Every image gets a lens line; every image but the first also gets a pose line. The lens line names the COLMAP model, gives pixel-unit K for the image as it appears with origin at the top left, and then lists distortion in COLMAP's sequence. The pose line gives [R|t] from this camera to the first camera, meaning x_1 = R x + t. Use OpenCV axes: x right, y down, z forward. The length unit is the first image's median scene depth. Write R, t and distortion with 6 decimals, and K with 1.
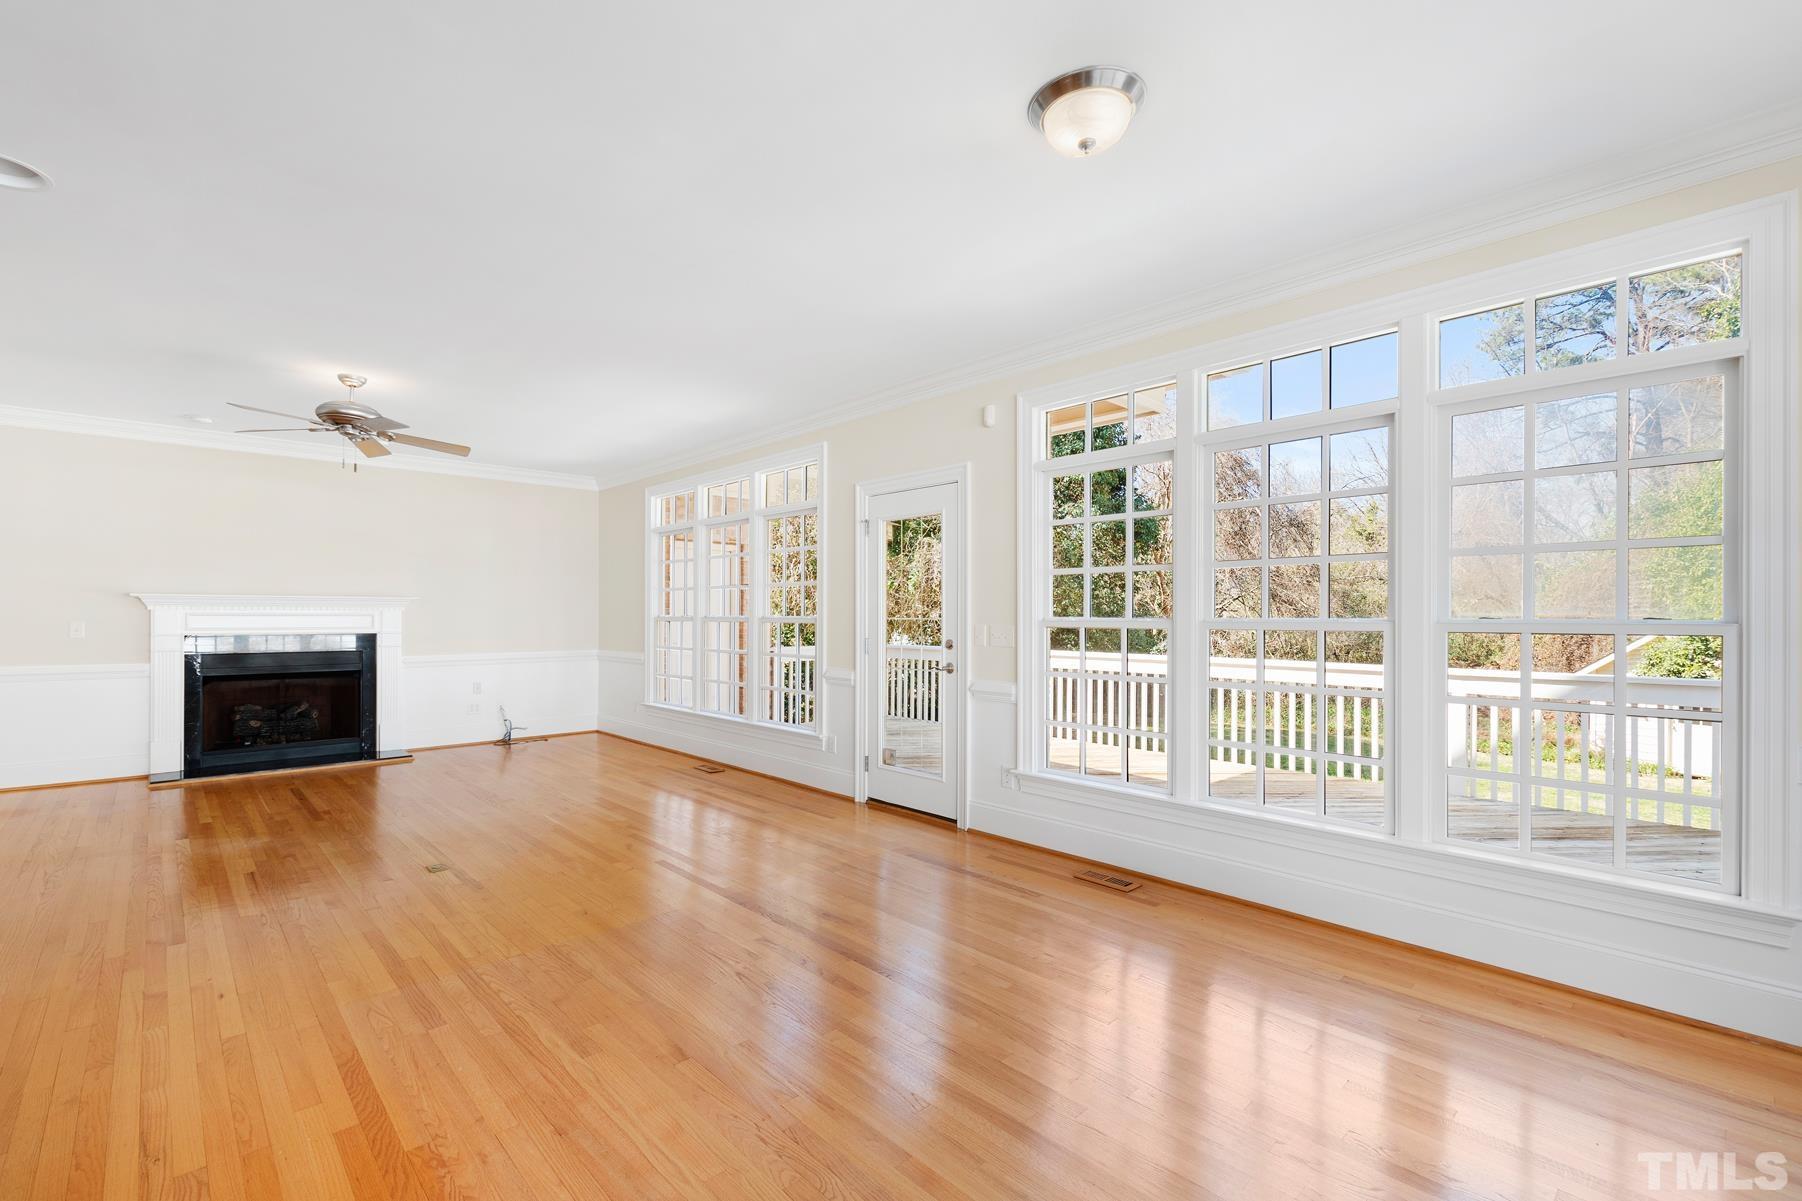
lens RADIAL K [[784.0, 0, 897.5], [0, 784.0, 617.7], [0, 0, 1]] dist [0.001507, 0.000776]
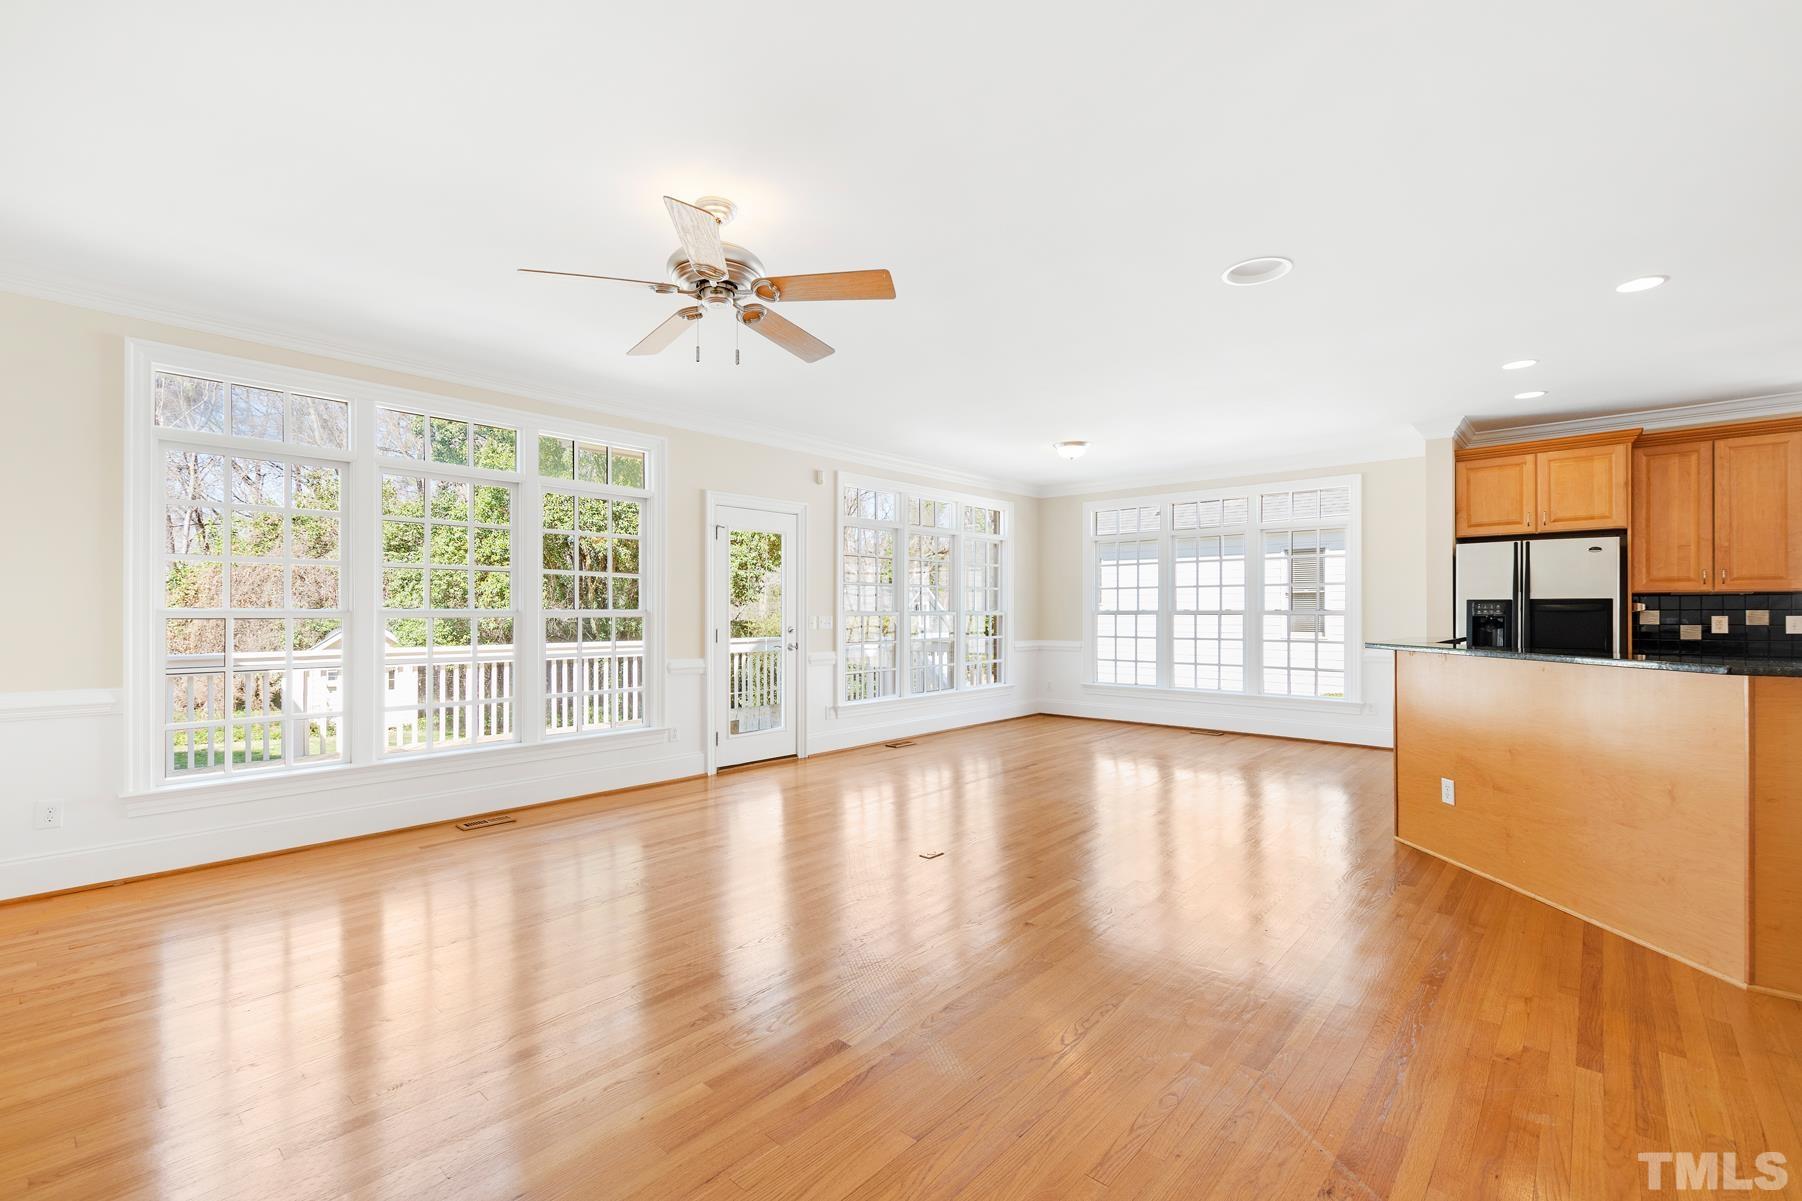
lens RADIAL K [[784.0, 0, 886.9], [0, 784.0, 603.8], [0, 0, 1]] dist [0.001507, 0.000776]
pose [[-0.080938, 0.005982, 0.996701, -0.957029], [-0.000631, 0.999981, -0.006053, -0.002266], [-0.996719, -0.001119, -0.080933, 0.677498]]
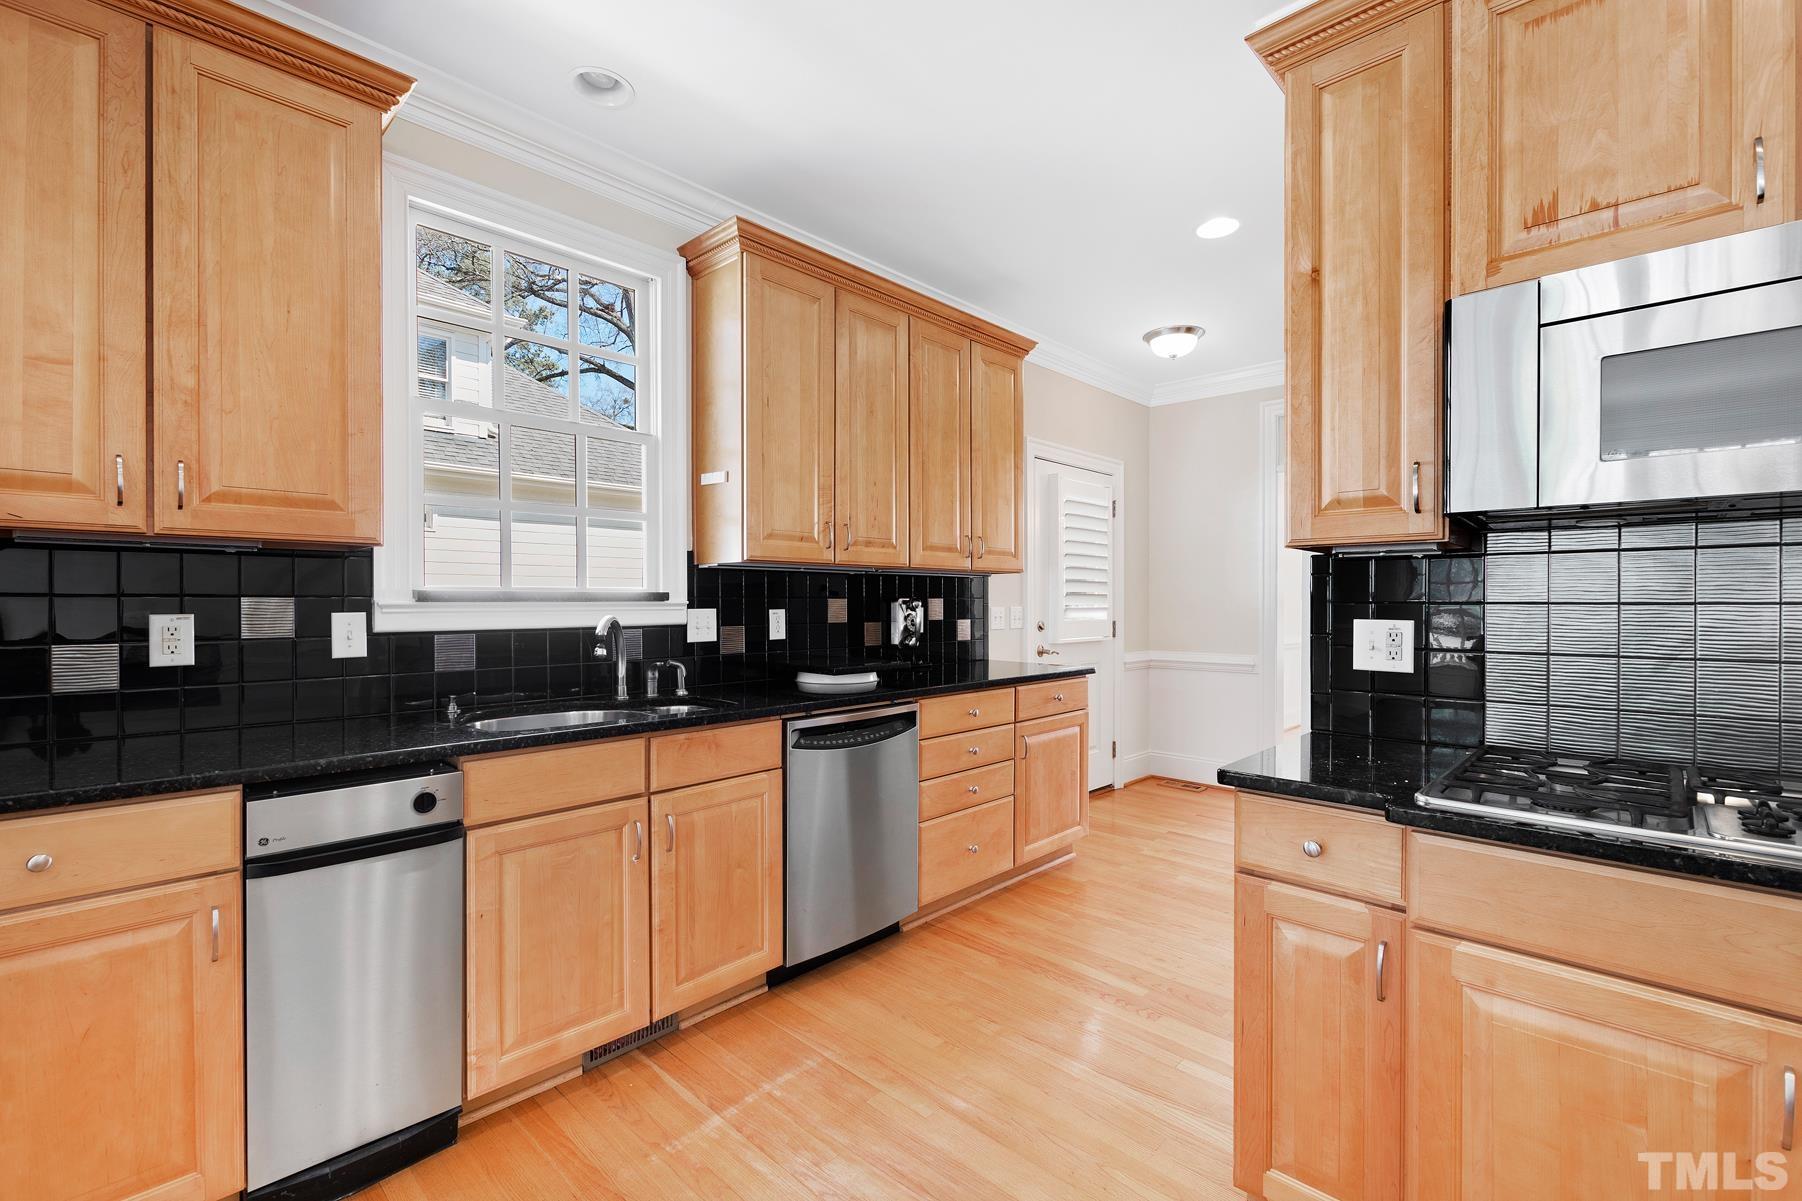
lens RADIAL K [[784.0, 0, 890.3], [0, 784.0, 611.7], [0, 0, 1]] dist [0.001507, 0.000776]
pose [[-0.998738, -0.004024, -0.050070, -0.419528], [-0.004477, 0.999950, 0.008953, 0.000820], [0.050032, 0.009166, -0.998706, -0.002477]]
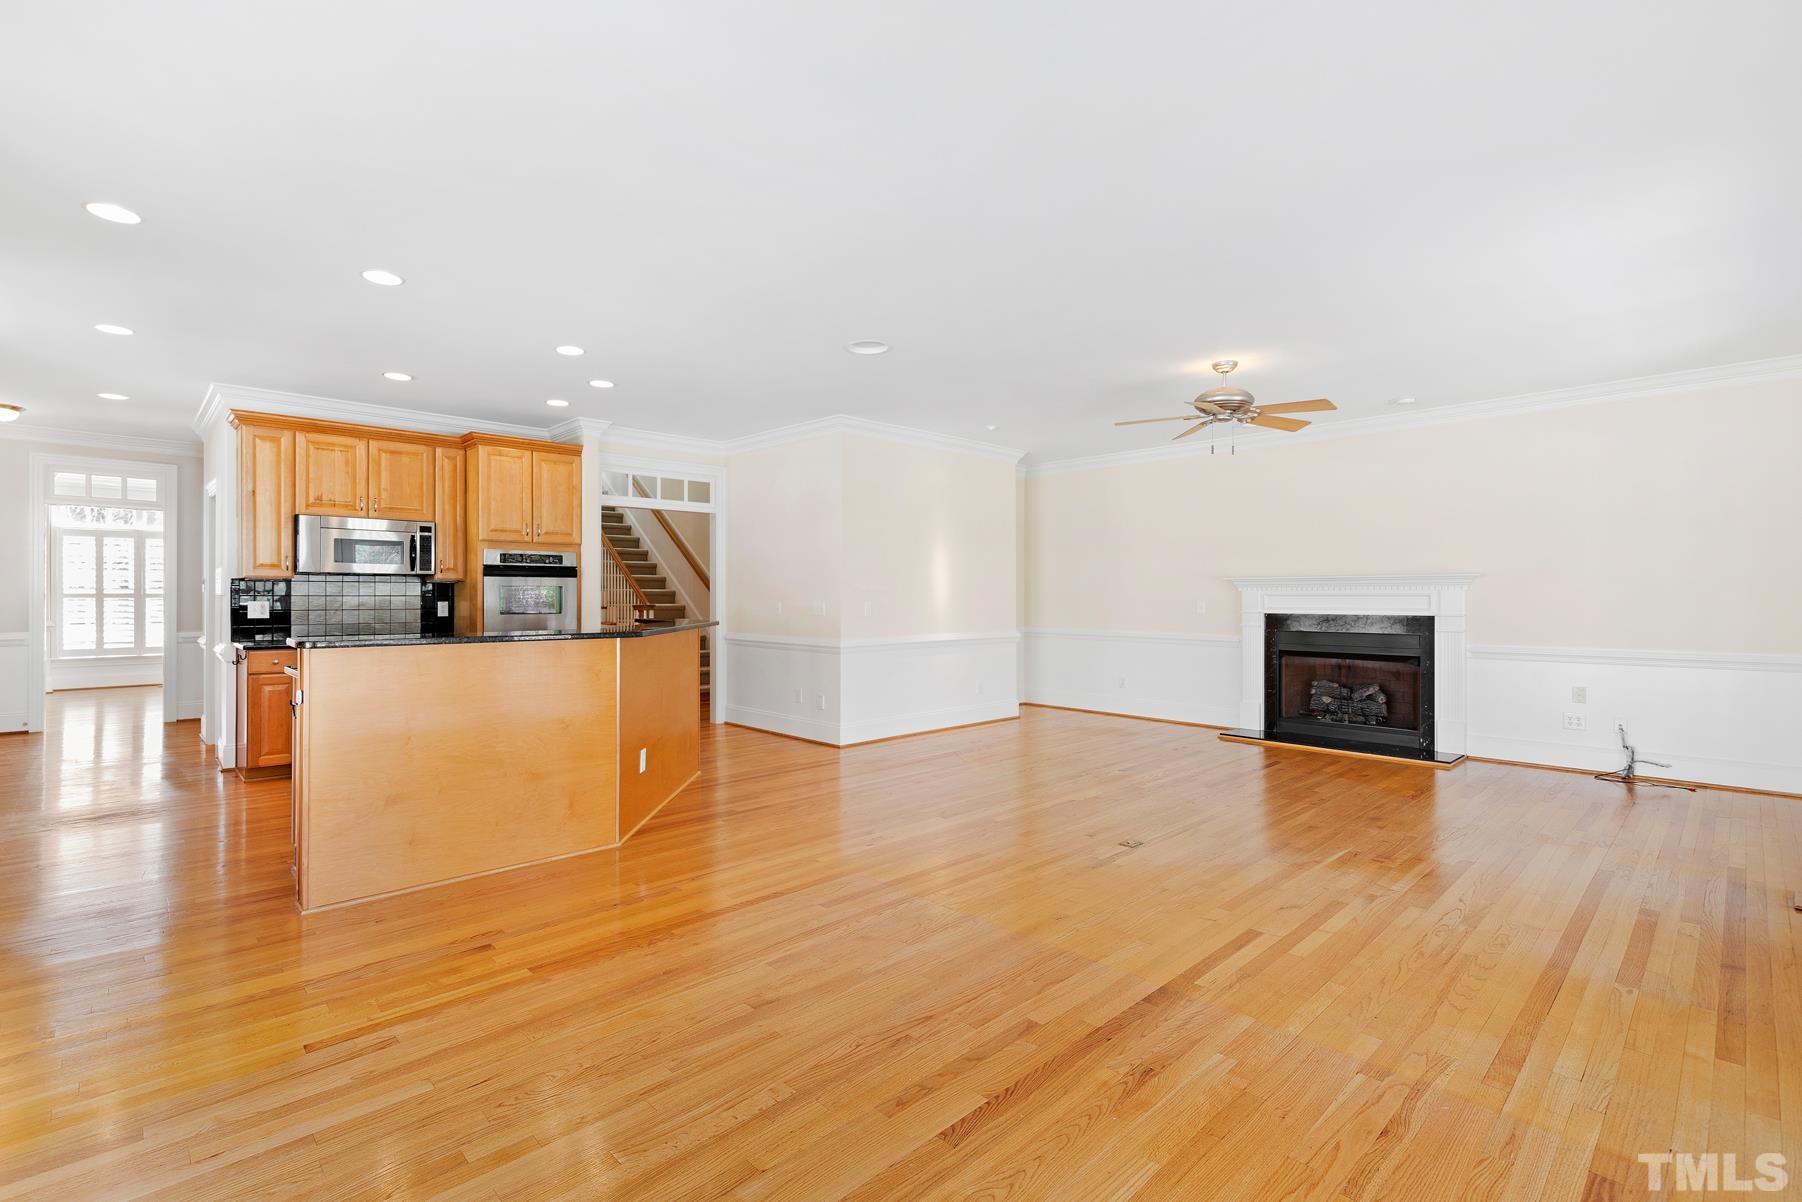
lens RADIAL K [[823.3, 0, 842.6], [0, 823.3, 591.2], [0, 0, 1]] dist [0.012419, 0.000207]
pose [[-0.020911, -0.009210, -0.999739, 0.289847], [-0.001488, 0.999957, -0.009181, 0.002077], [0.999780, 0.001296, -0.020924, 0.385869]]
